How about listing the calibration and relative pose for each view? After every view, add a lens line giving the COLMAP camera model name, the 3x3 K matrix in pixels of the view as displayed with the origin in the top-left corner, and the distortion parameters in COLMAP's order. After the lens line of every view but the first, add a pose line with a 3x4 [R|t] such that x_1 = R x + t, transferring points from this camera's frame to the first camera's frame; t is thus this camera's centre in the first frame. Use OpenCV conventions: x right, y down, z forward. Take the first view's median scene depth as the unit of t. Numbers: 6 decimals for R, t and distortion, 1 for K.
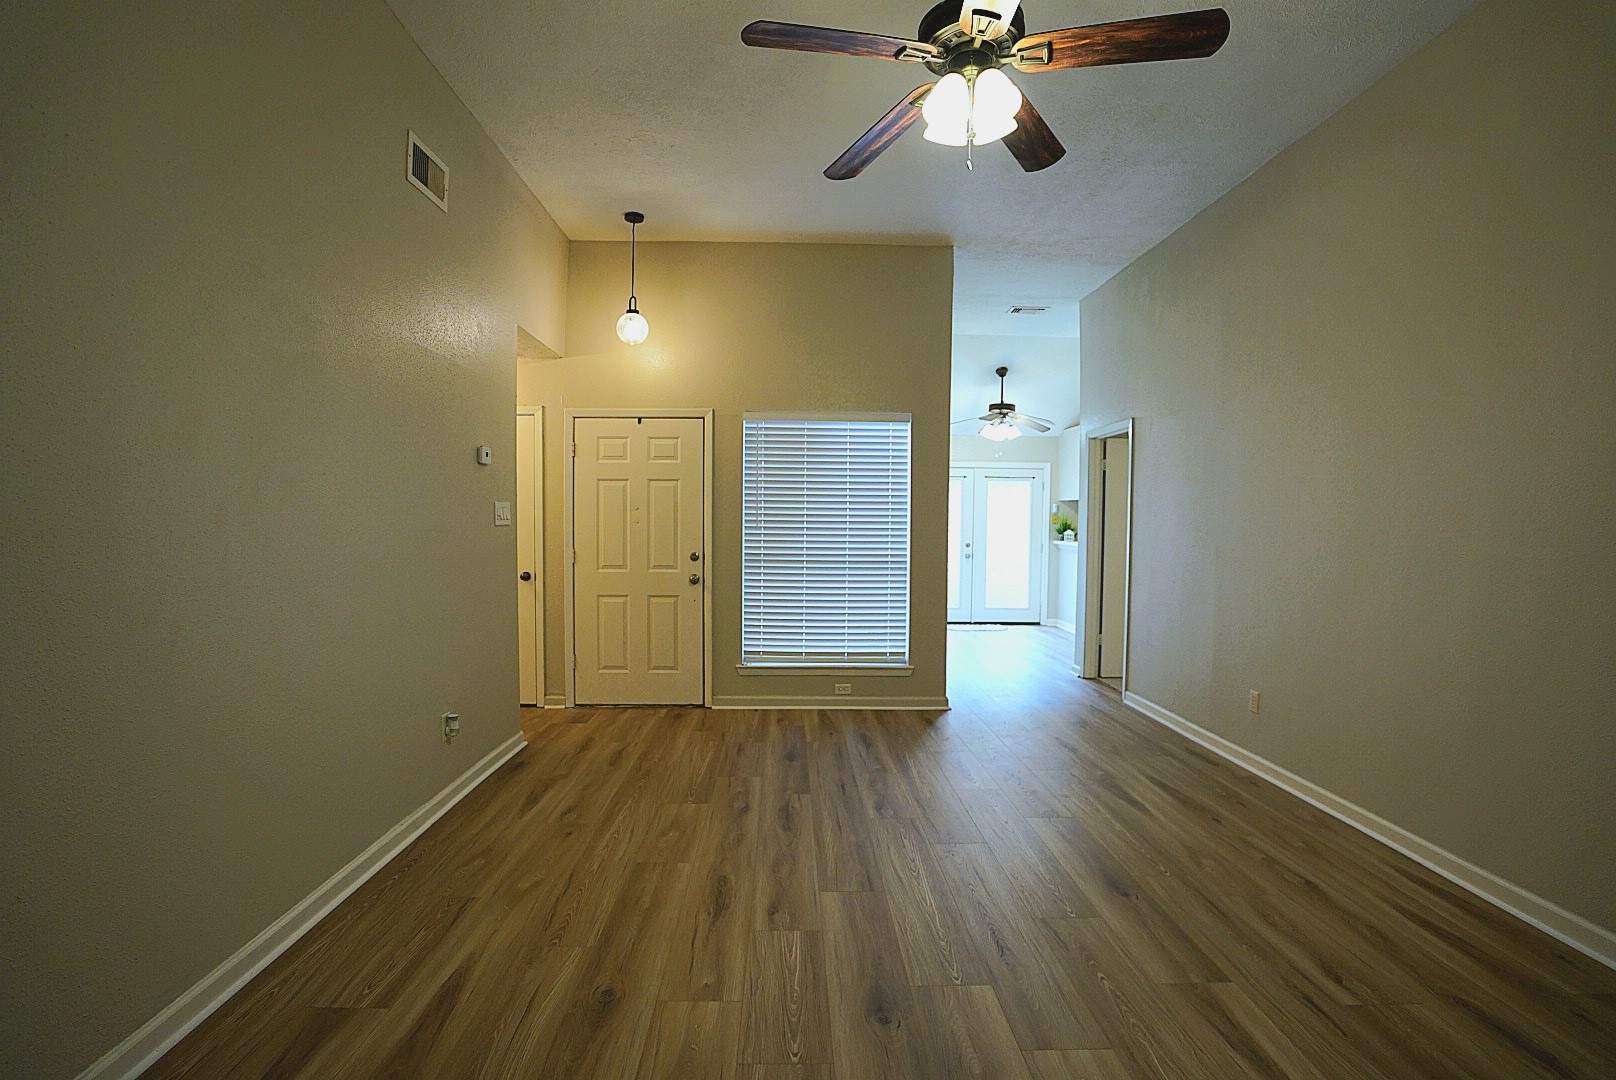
lens RADIAL K [[751.7, 0, 802.4], [0, 751.7, 534.0], [0, 0, 1]] dist [-0.061396, 0.029406]
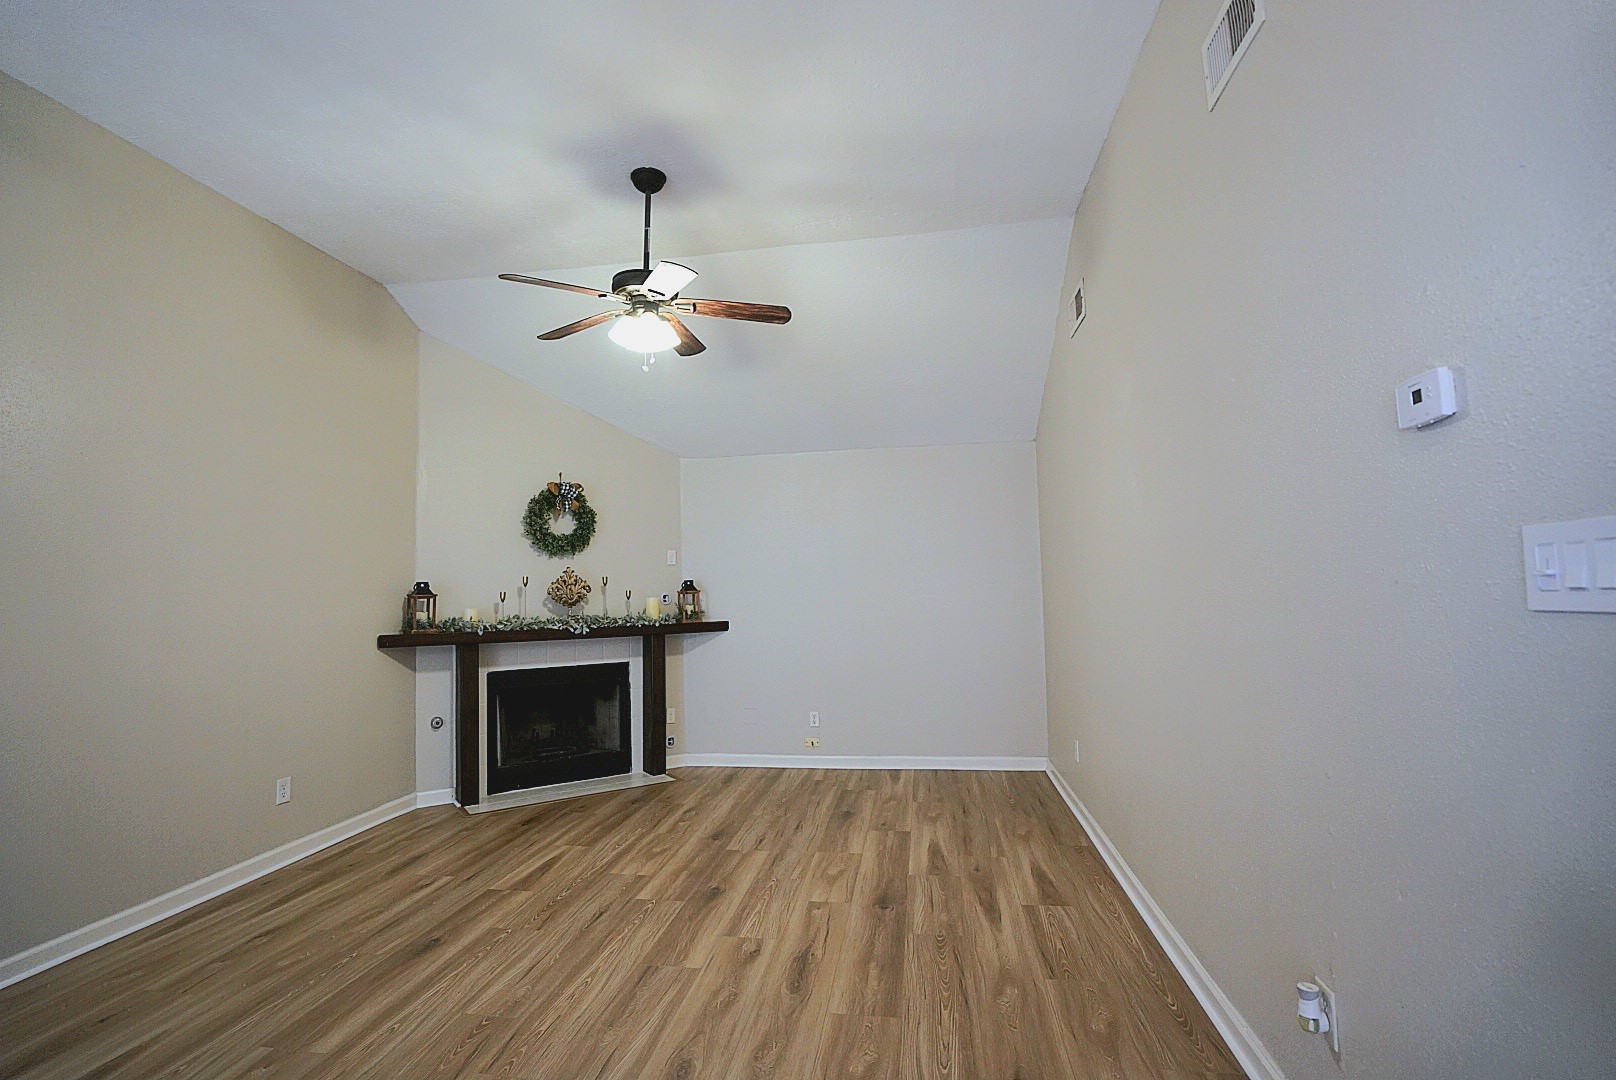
lens RADIAL K [[751.7, 0, 802.4], [0, 751.7, 534.0], [0, 0, 1]] dist [-0.061396, 0.029406]
pose [[-0.984396, 0.023770, 0.174354, -0.204521], [0.014056, 0.998290, -0.056739, -0.028051], [-0.175405, -0.053403, -0.983047, 1.366459]]
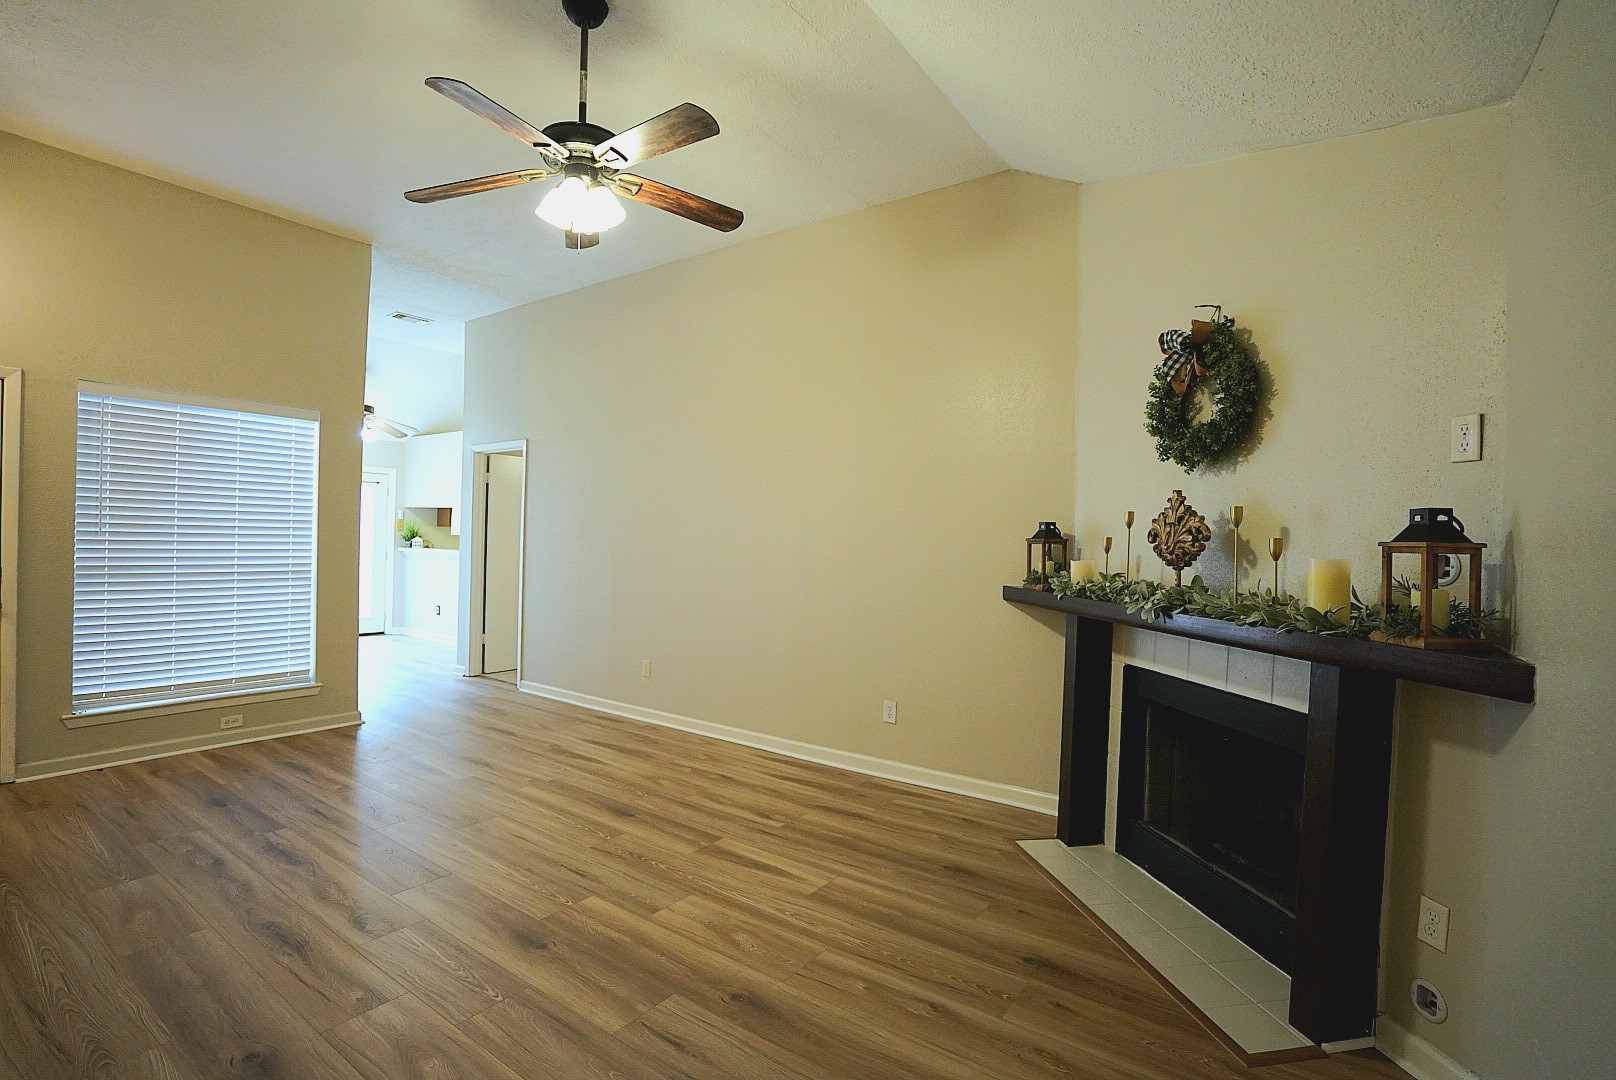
lens RADIAL K [[751.7, 0, 802.4], [0, 751.7, 534.0], [0, 0, 1]] dist [-0.061396, 0.029406]
pose [[0.602086, 0.009887, 0.798370, -0.306144], [-0.003318, 0.999946, -0.009881, -0.002836], [-0.798424, 0.003301, 0.602086, -0.036802]]
